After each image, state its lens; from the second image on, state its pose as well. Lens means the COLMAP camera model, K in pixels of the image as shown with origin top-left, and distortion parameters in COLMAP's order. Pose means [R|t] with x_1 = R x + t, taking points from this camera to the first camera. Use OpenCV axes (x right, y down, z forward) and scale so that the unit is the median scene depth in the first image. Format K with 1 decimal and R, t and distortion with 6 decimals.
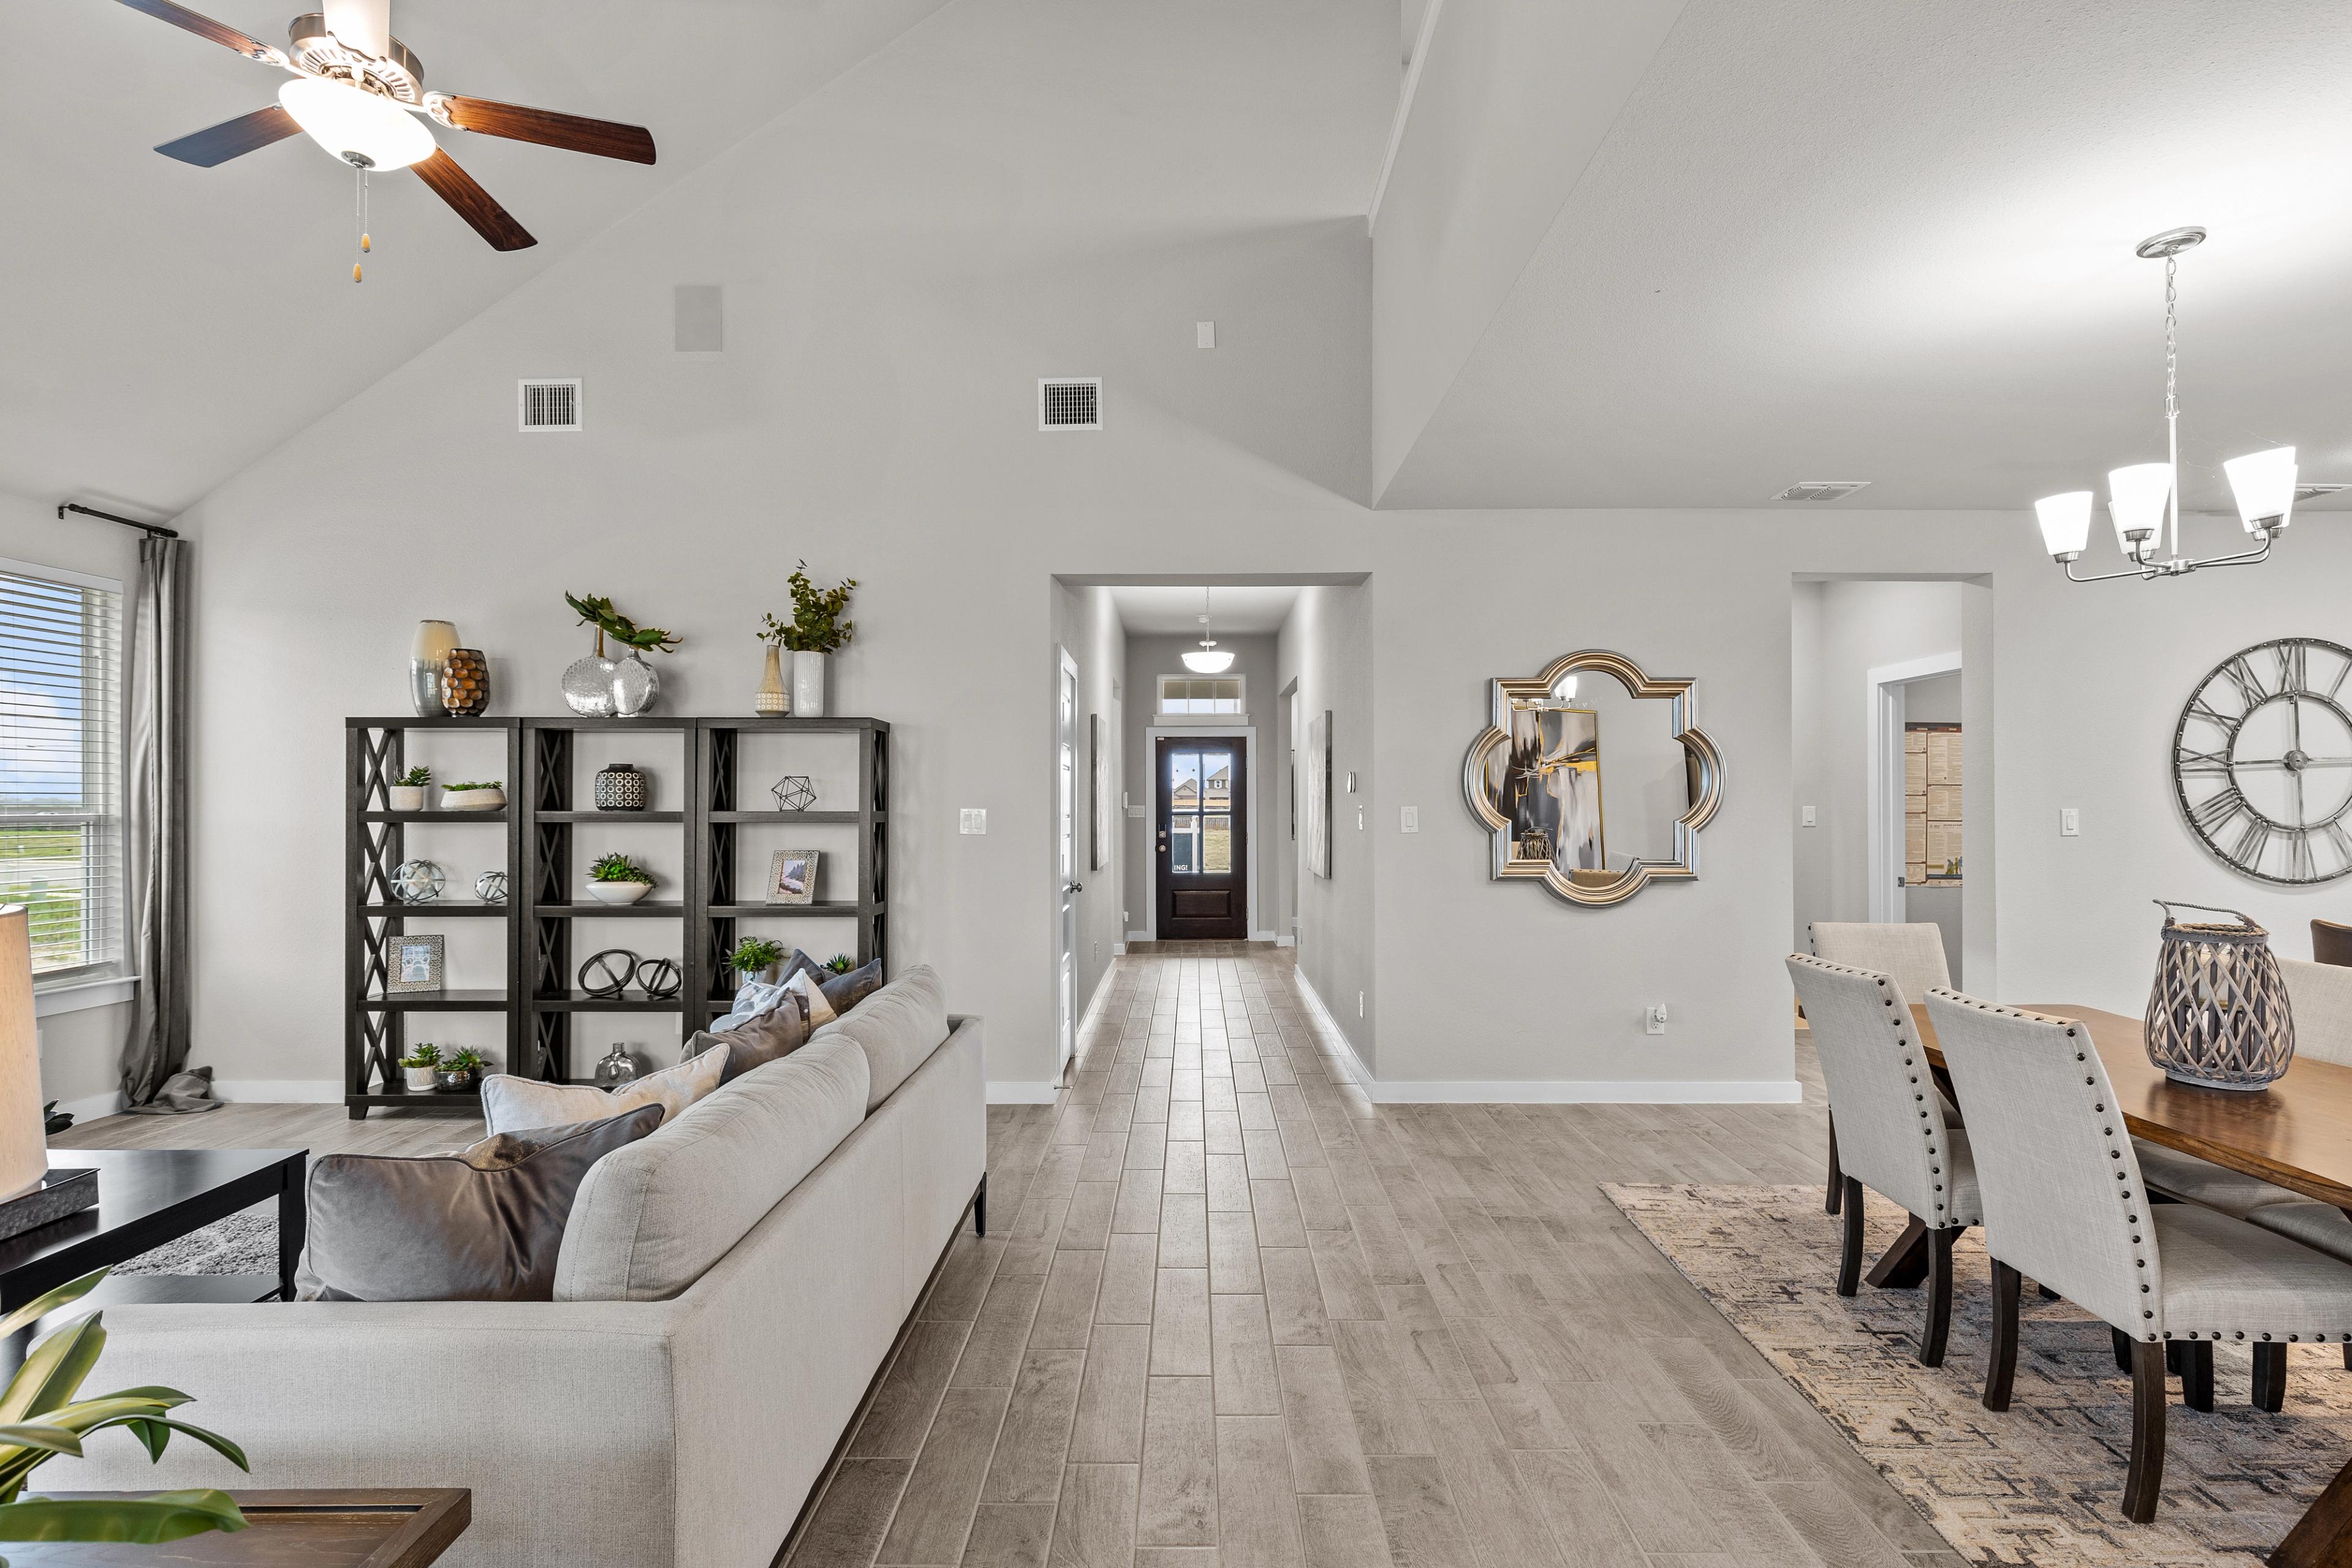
lens RADIAL K [[1089.8, 0, 1188.0], [0, 1089.8, 795.5], [0, 0, 1]] dist [-0.003477, -0.000197]
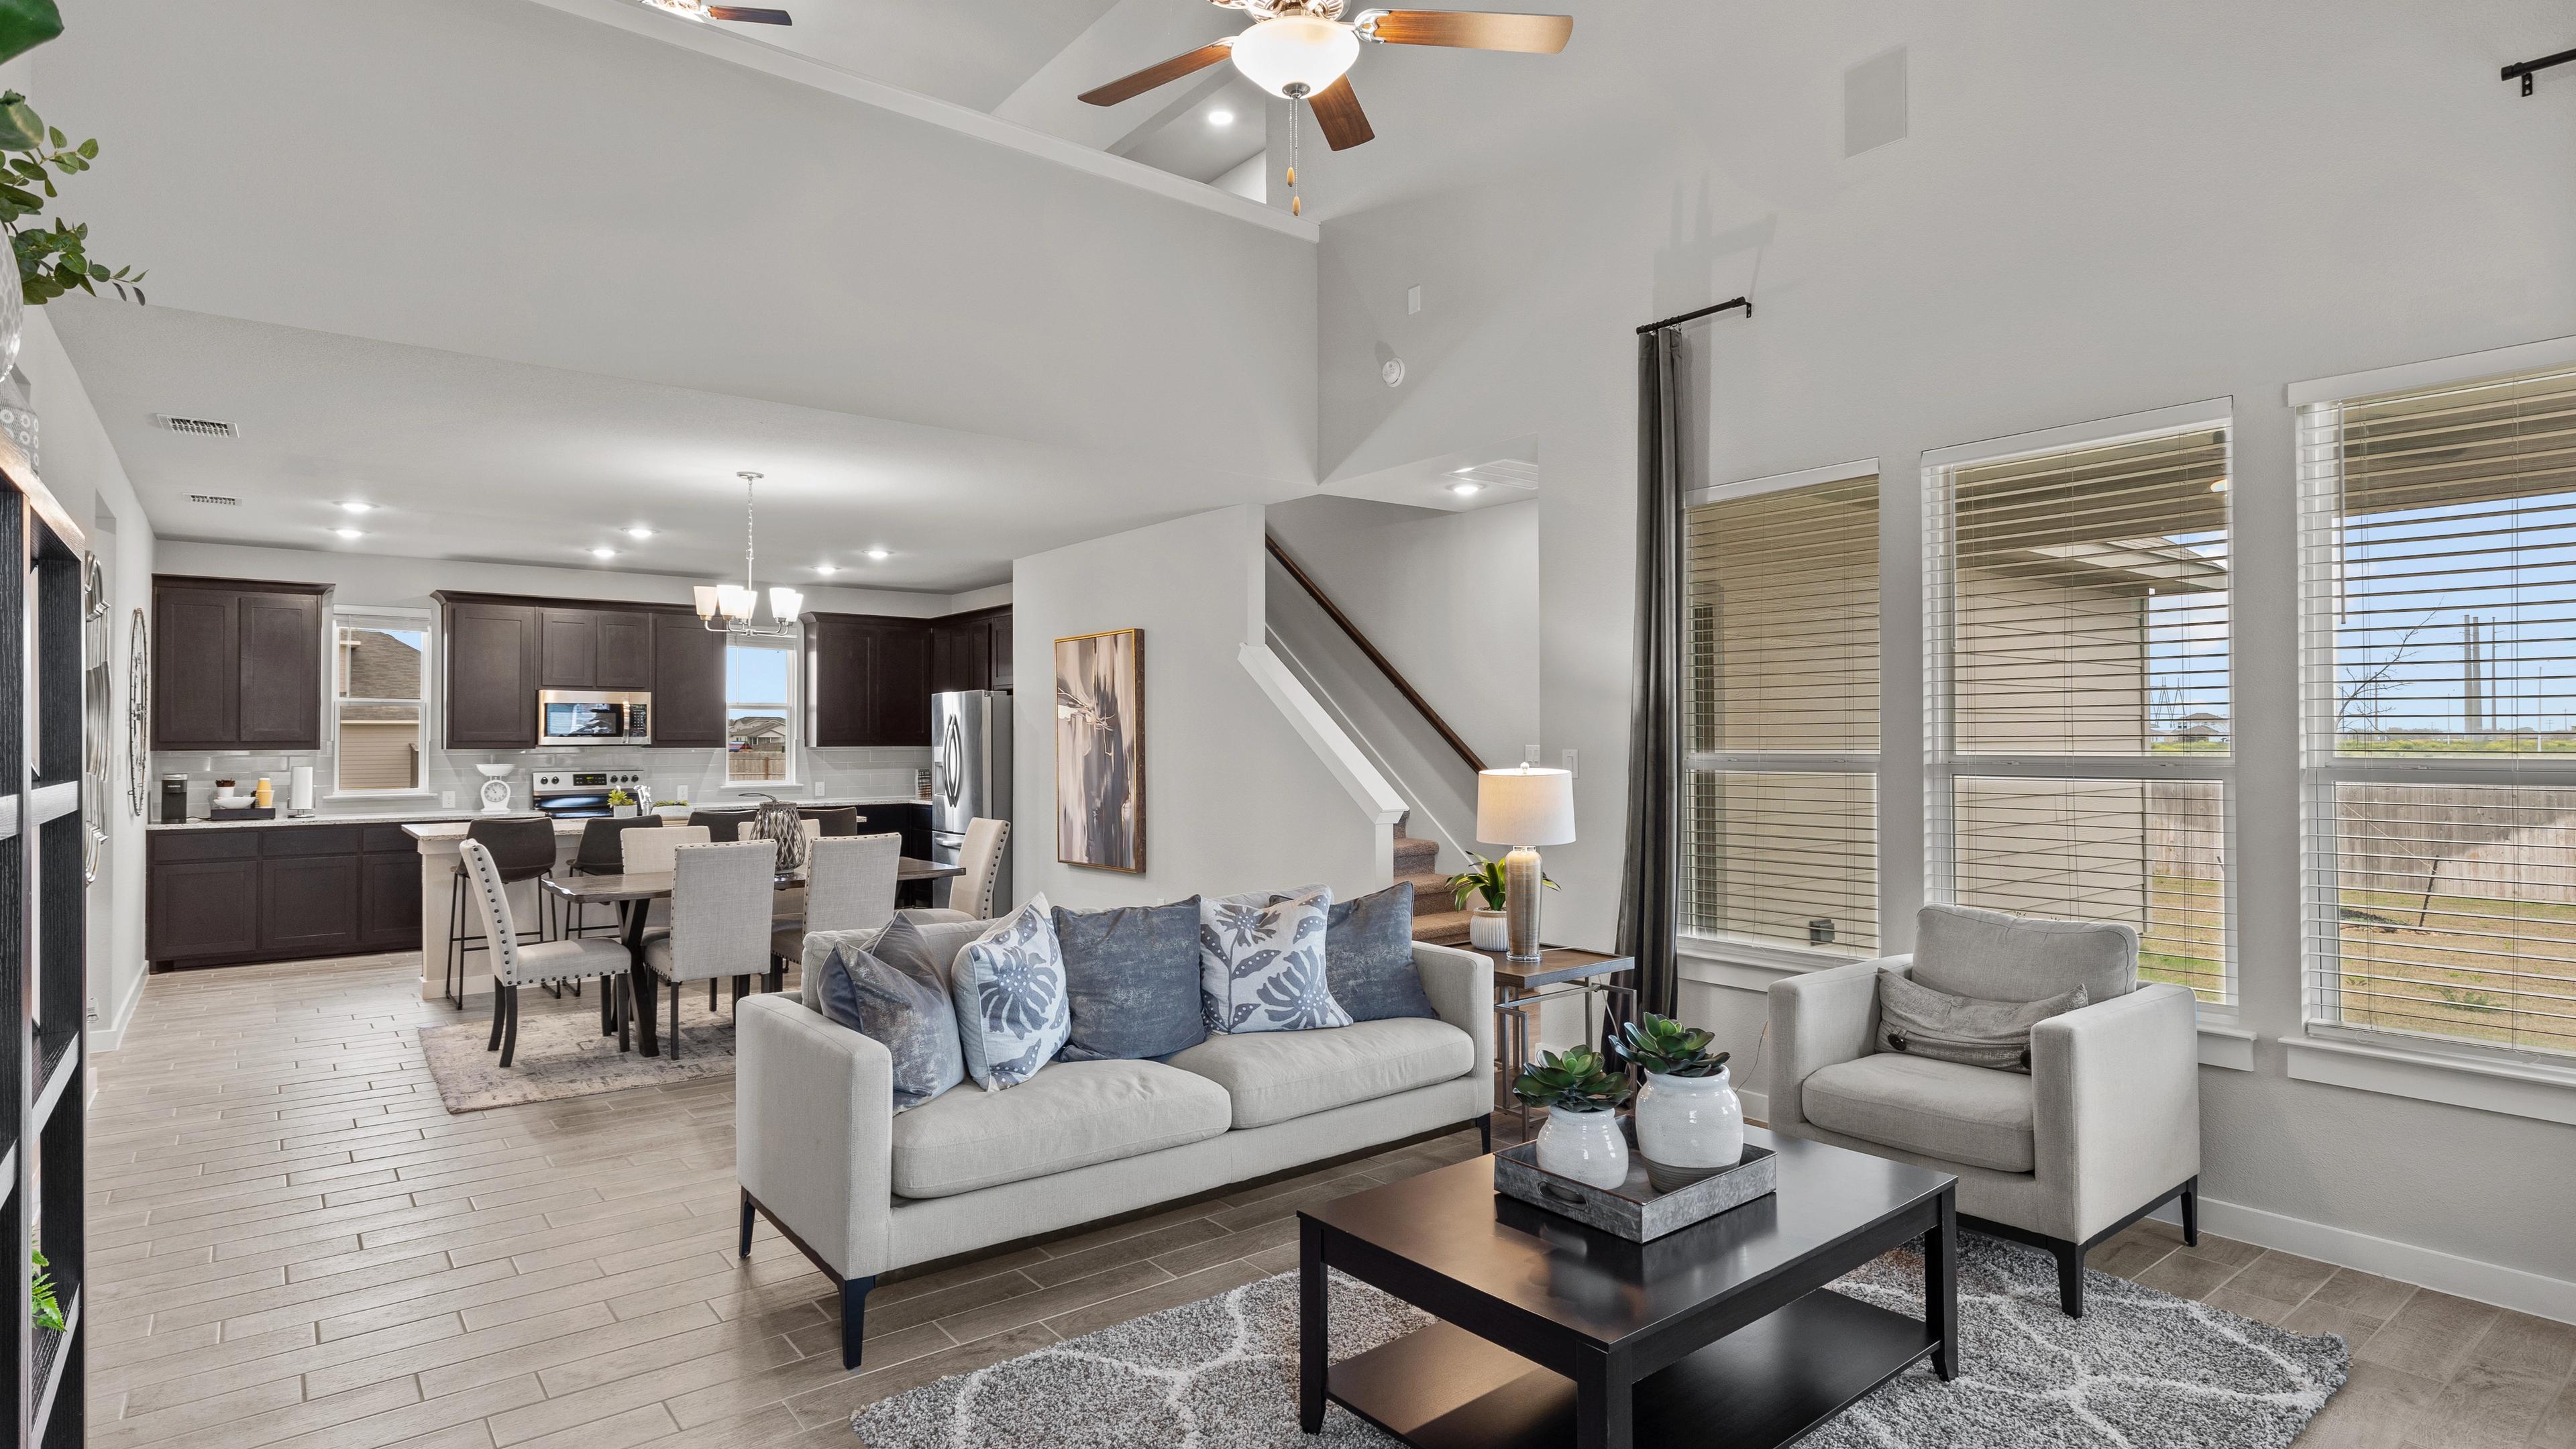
lens RADIAL K [[1298.3, 0, 1291.1], [0, 1298.3, 716.9], [0, 0, 1]] dist [0.000666, 0.006300]
pose [[-0.619921, 0.015405, 0.784513, -1.196633], [-0.000614, 0.999797, -0.020118, 0.000993], [-0.784664, -0.012953, -0.619786, 1.233153]]
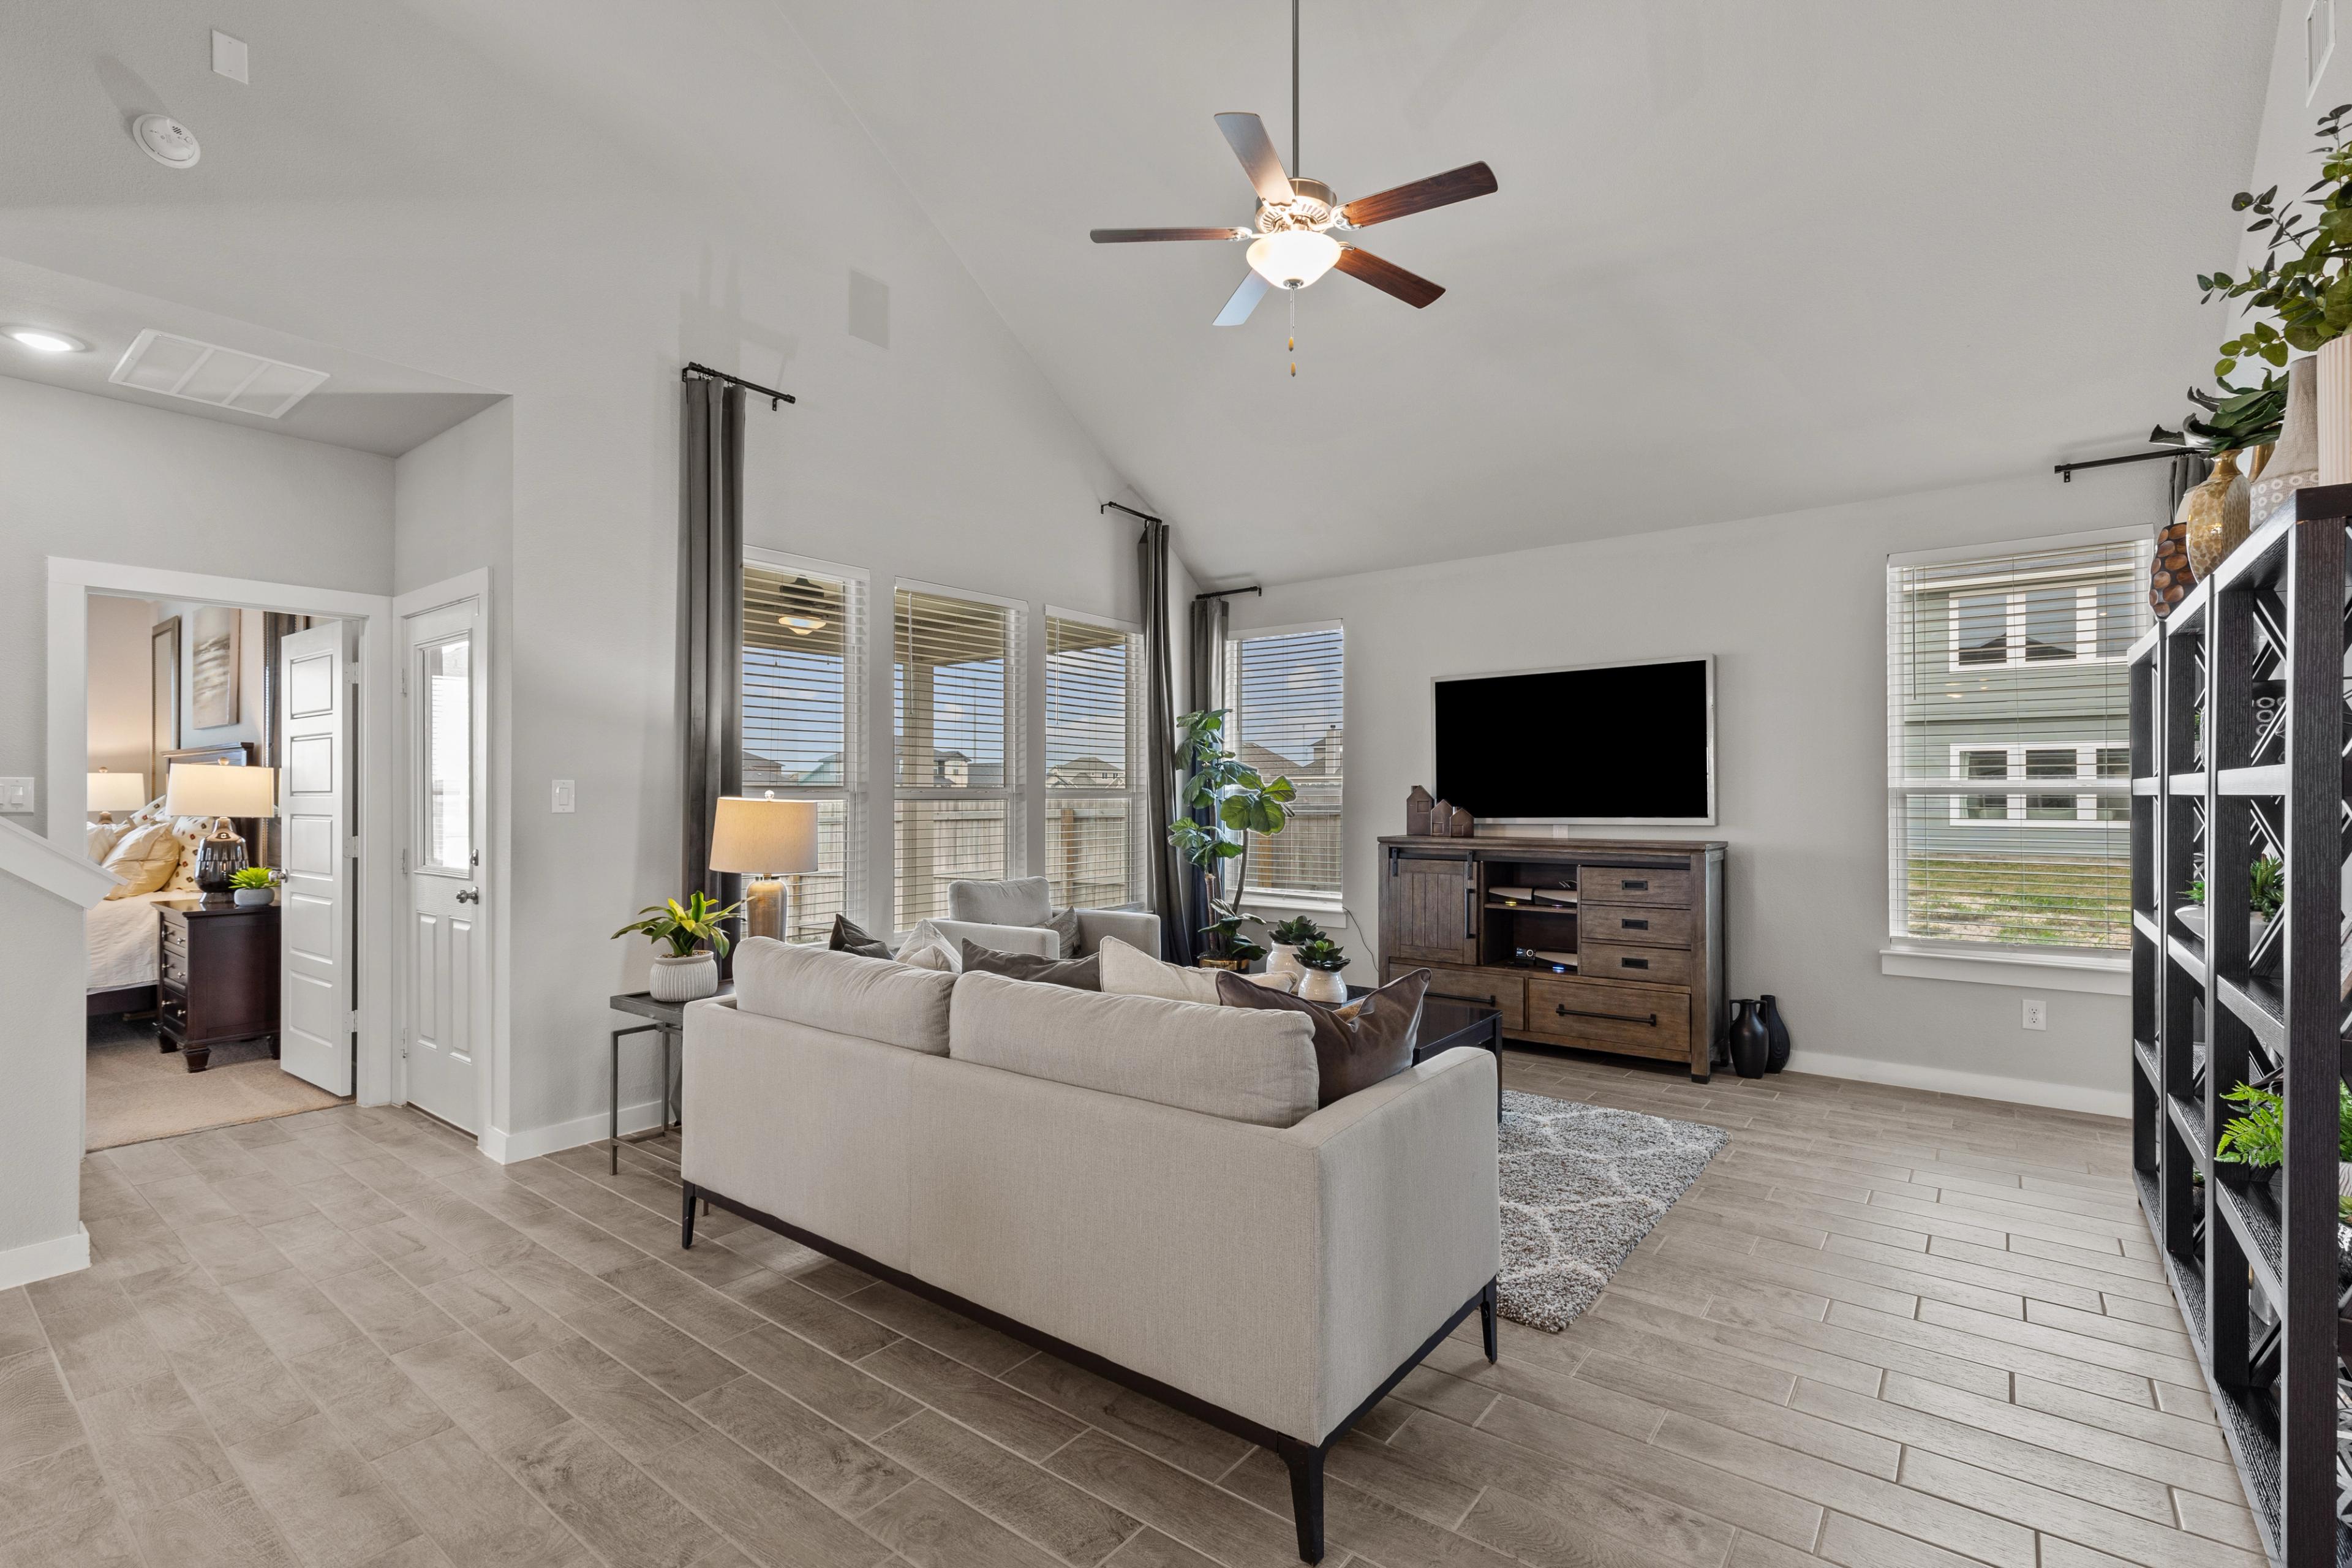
lens RADIAL K [[1071.5, 0, 1181.0], [0, 1071.5, 795.1], [0, 0, 1]] dist [-0.000407, 0.000462]
pose [[-0.610683, -0.002062, -0.791873, 0.247579], [0.002961, 0.999984, -0.004888, 0.029507], [0.791870, -0.005329, -0.610667, 1.205645]]
